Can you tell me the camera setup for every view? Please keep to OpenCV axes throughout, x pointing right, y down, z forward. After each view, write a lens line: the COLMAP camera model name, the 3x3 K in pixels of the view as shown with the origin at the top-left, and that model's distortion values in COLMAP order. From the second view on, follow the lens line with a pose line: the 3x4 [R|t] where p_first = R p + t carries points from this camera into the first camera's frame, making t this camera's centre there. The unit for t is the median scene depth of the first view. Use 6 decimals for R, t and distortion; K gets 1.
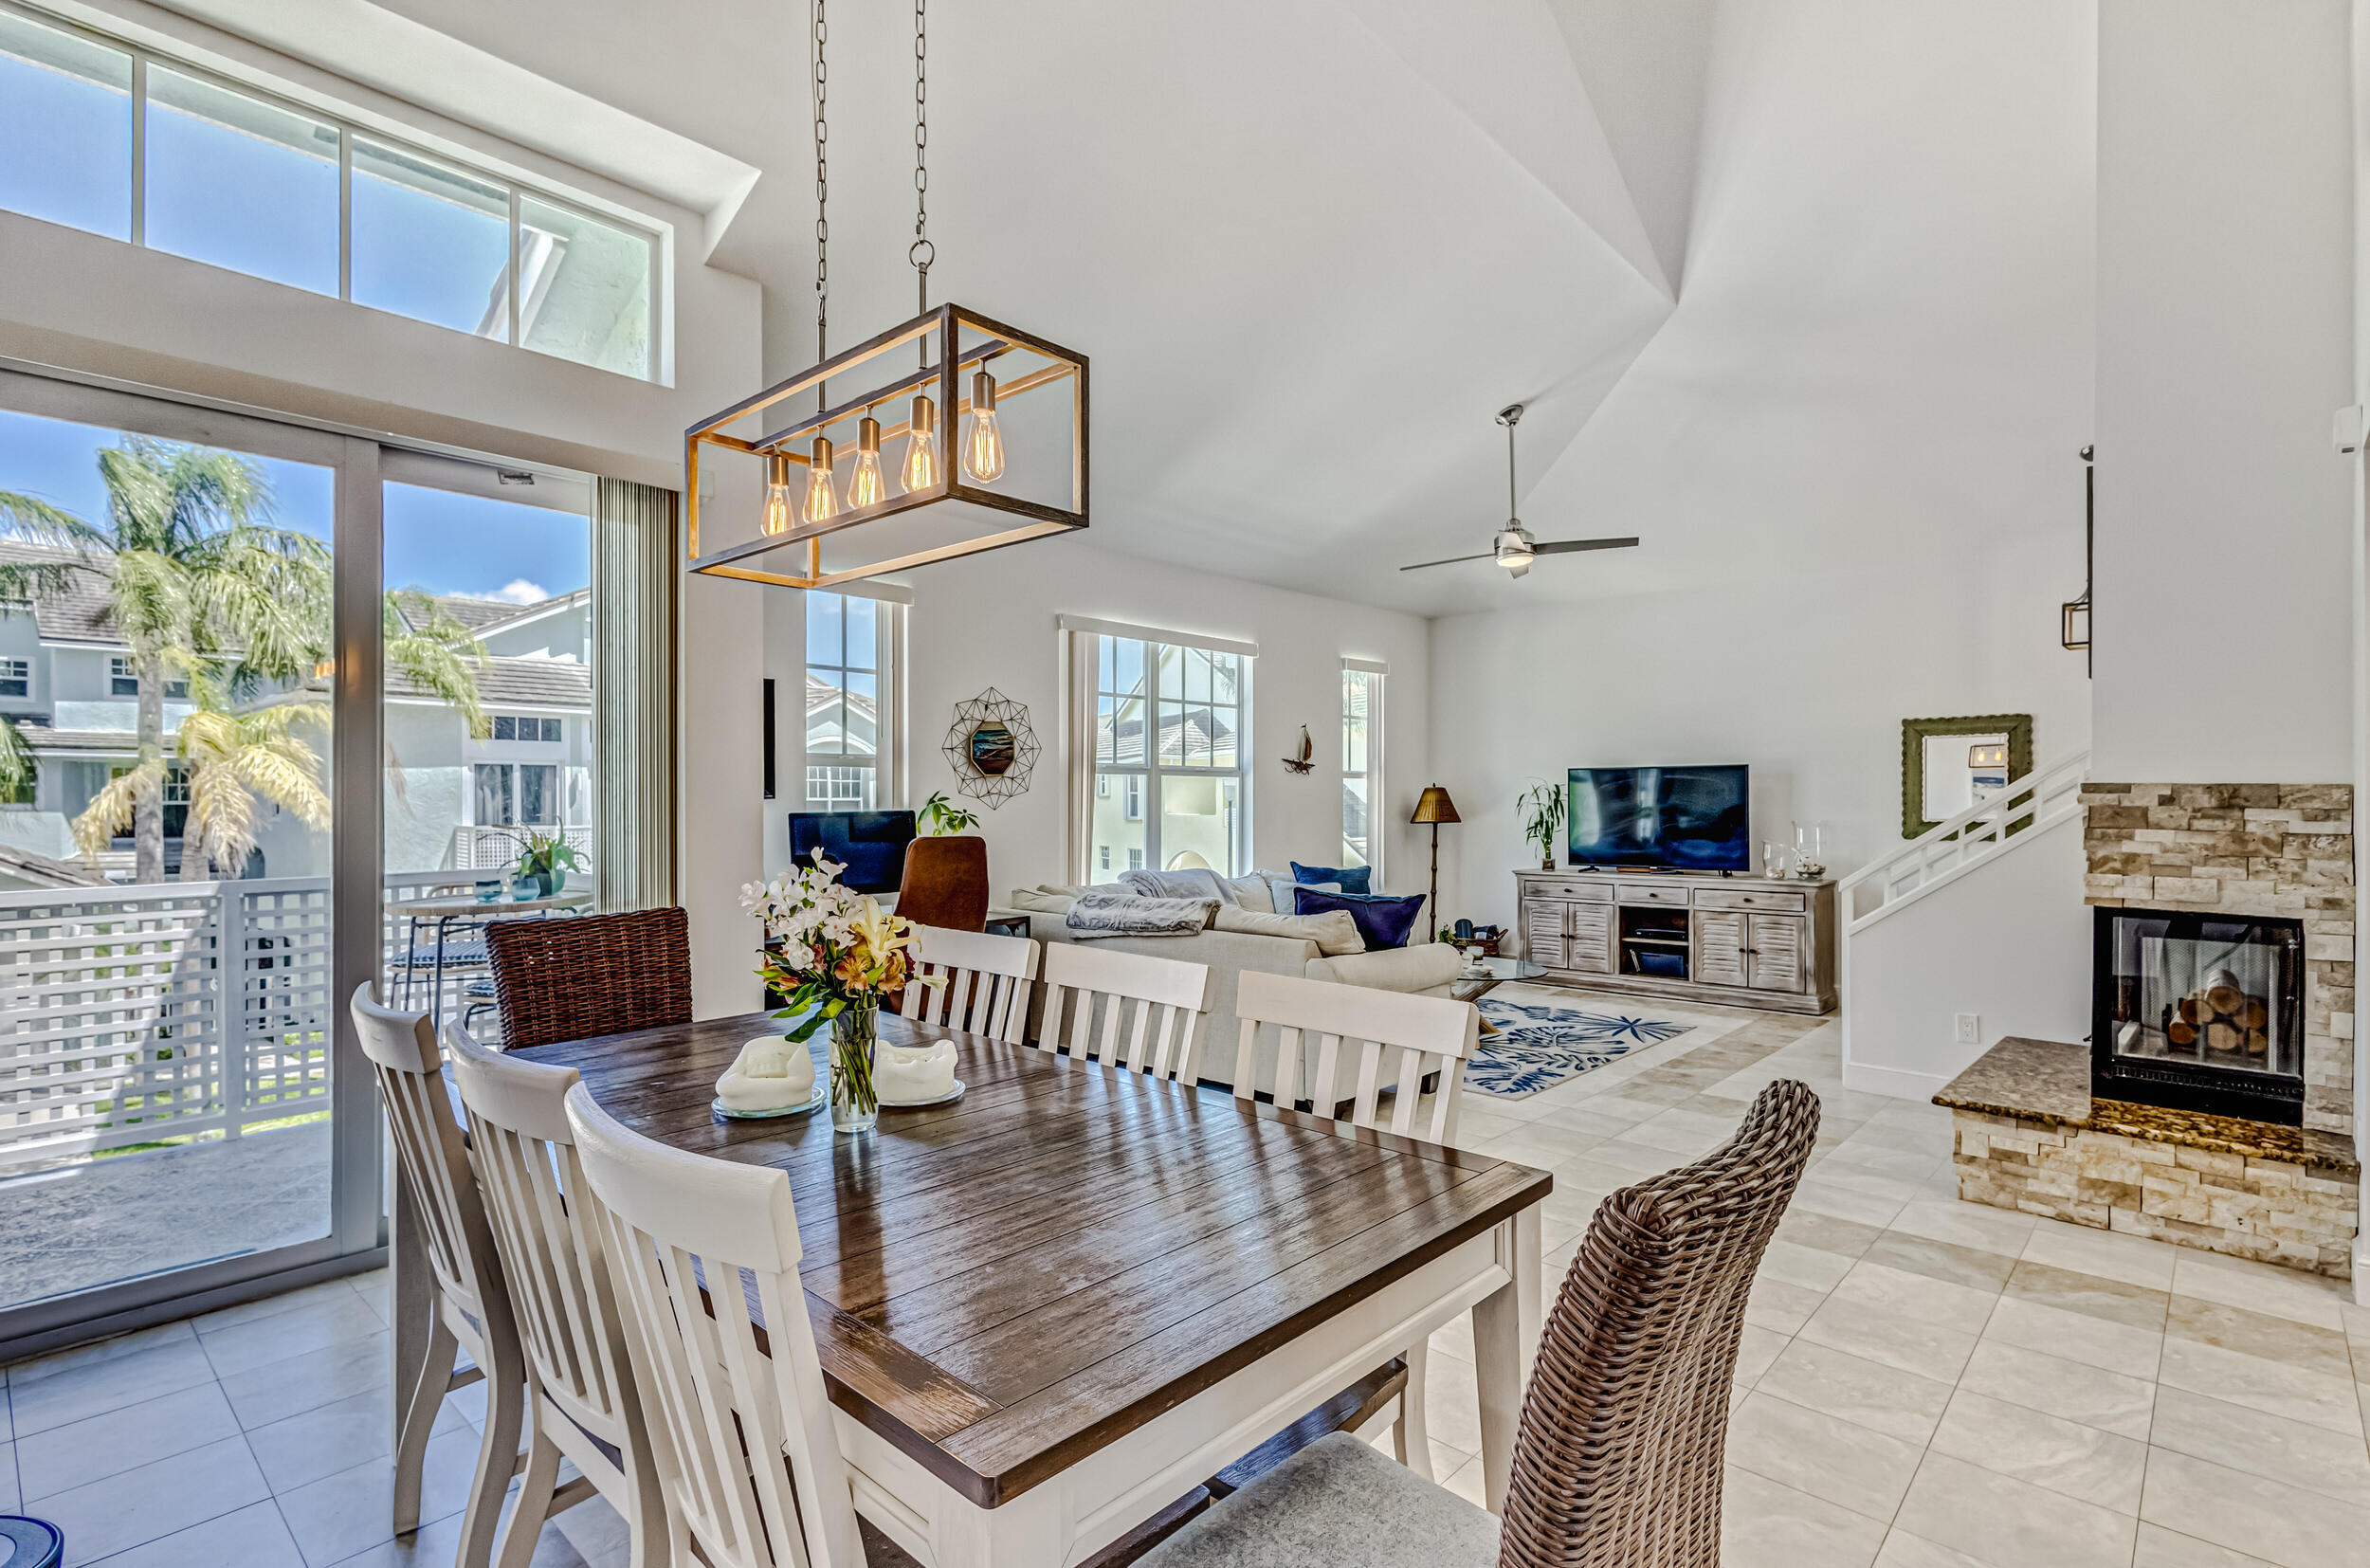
lens RADIAL K [[1134.2, 0, 1188.1], [0, 1134.2, 804.8], [0, 0, 1]] dist [0.012886, -0.001828]
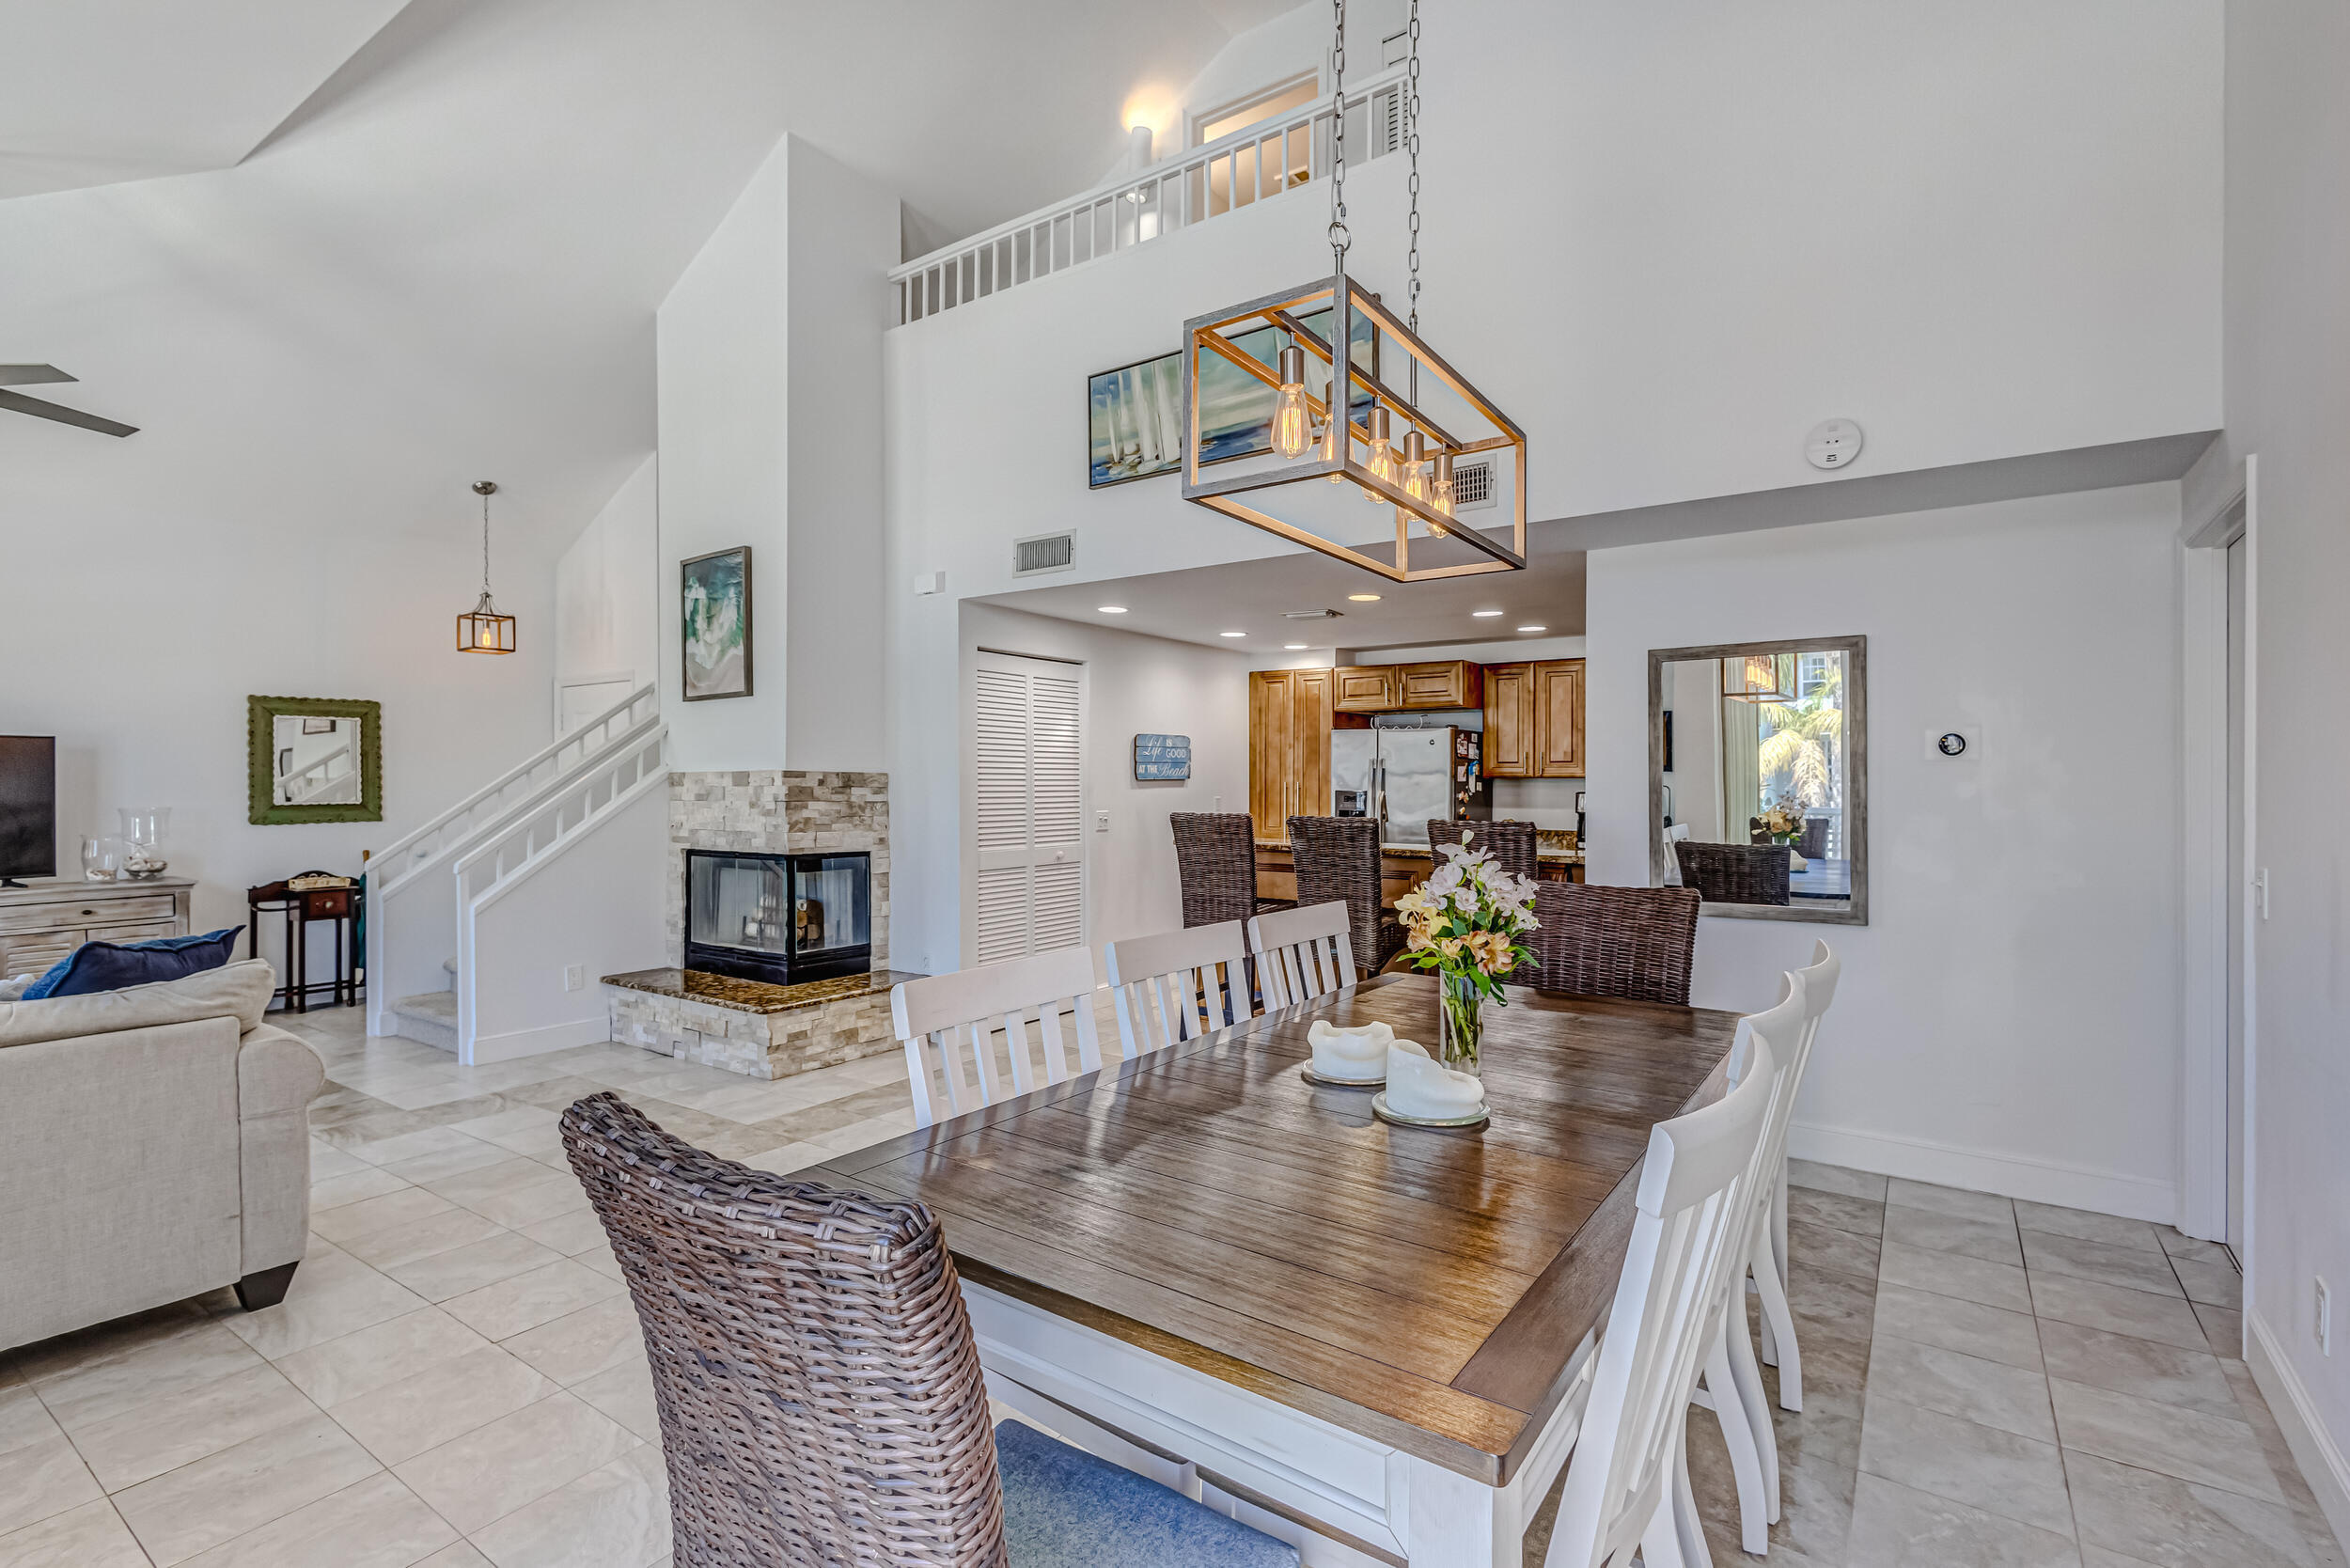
lens RADIAL K [[1089.9, 0, 1168.9], [0, 1089.9, 776.4], [0, 0, 1]] dist [0.013427, -0.003083]
pose [[-0.125647, 0.003729, 0.992068, -0.478370], [0.004946, 0.999983, -0.003133, -0.003782], [-0.992063, 0.004513, -0.125663, 0.508238]]
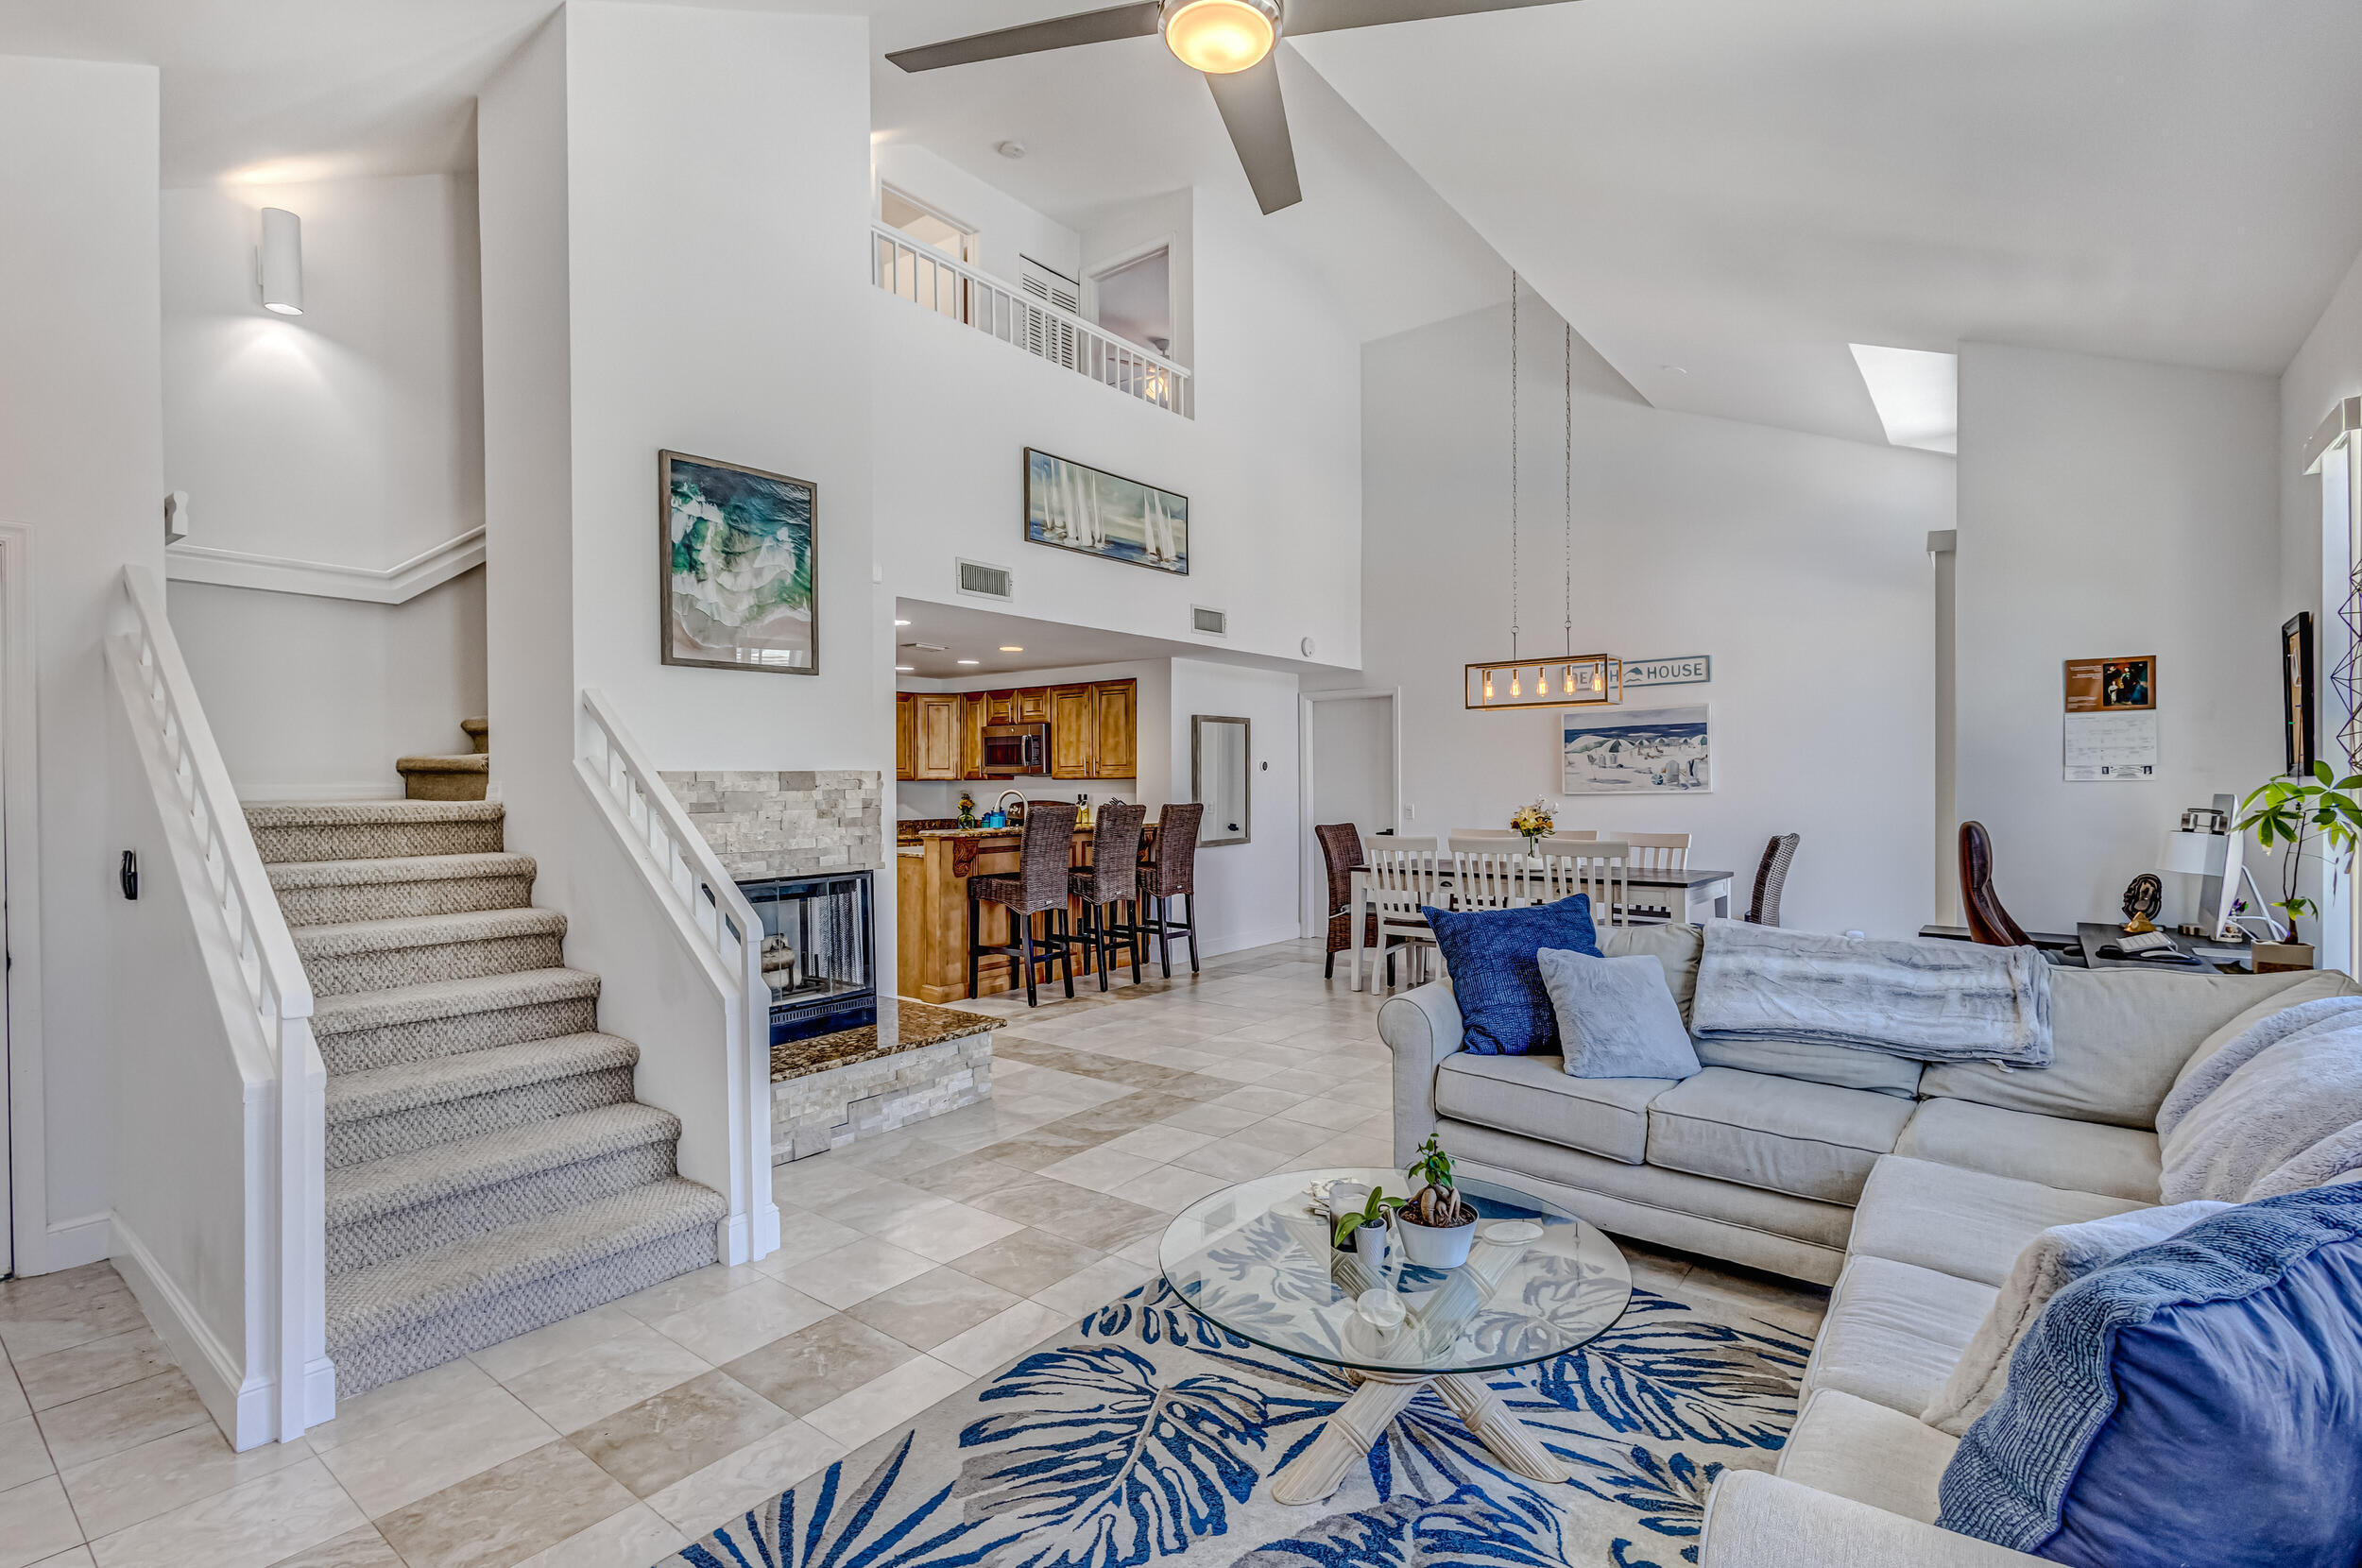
lens RADIAL K [[1095.4, 0, 1190.3], [0, 1095.4, 788.5], [0, 0, 1]] dist [0.013427, -0.003083]
pose [[-0.996631, 0.006813, -0.081730, 0.400619], [0.005869, 0.999913, 0.011779, -0.009611], [0.081803, 0.011259, -0.996585, 1.624493]]
